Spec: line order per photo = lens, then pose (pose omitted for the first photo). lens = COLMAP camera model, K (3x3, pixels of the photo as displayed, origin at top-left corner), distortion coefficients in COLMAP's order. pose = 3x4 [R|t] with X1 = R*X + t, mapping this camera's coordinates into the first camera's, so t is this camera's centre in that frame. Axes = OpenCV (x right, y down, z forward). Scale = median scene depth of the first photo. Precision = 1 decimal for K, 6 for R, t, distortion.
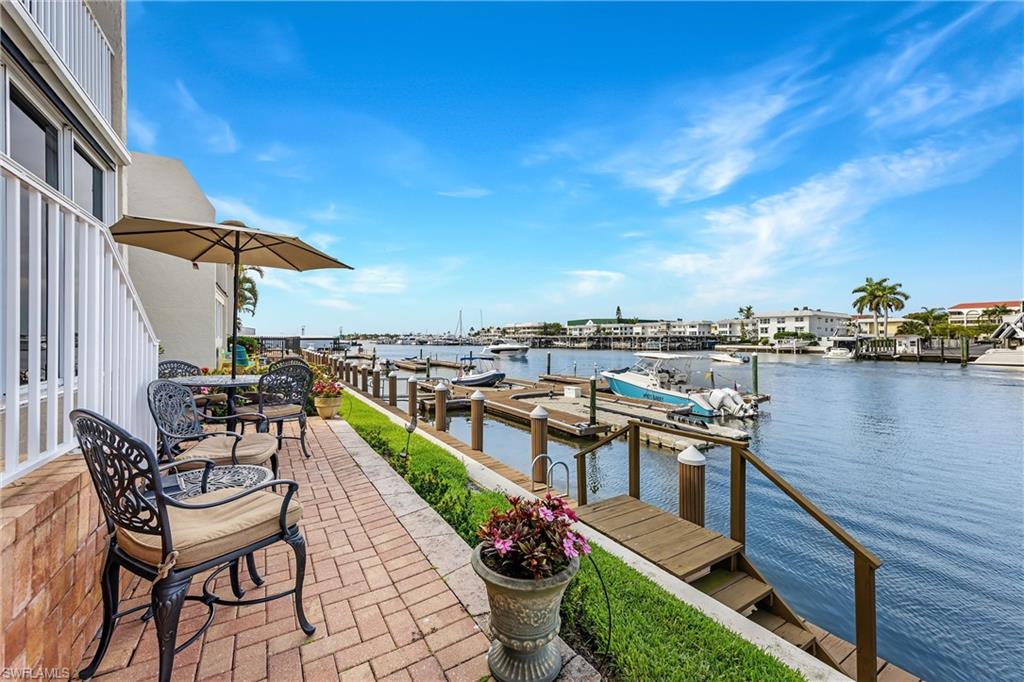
lens RADIAL K [[404.0, 0, 510.6], [0, 404.0, 332.7], [0, 0, 1]] dist [0.002698, 0.000713]
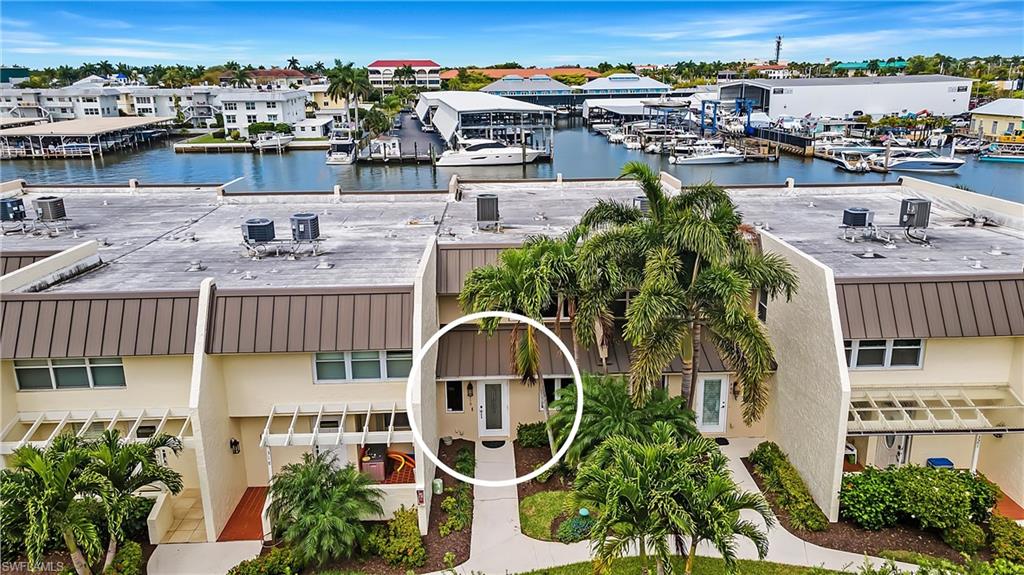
lens RADIAL K [[736.9, 0, 516.4], [0, 736.9, 285.4], [0, 0, 1]] dist [0.064852, 0.007229]
pose [[0.495652, -0.246922, 0.832682, -0.353203], [0.000139, 0.958757, 0.284226, -0.108212], [-0.868521, -0.140761, 0.475244, -0.165908]]
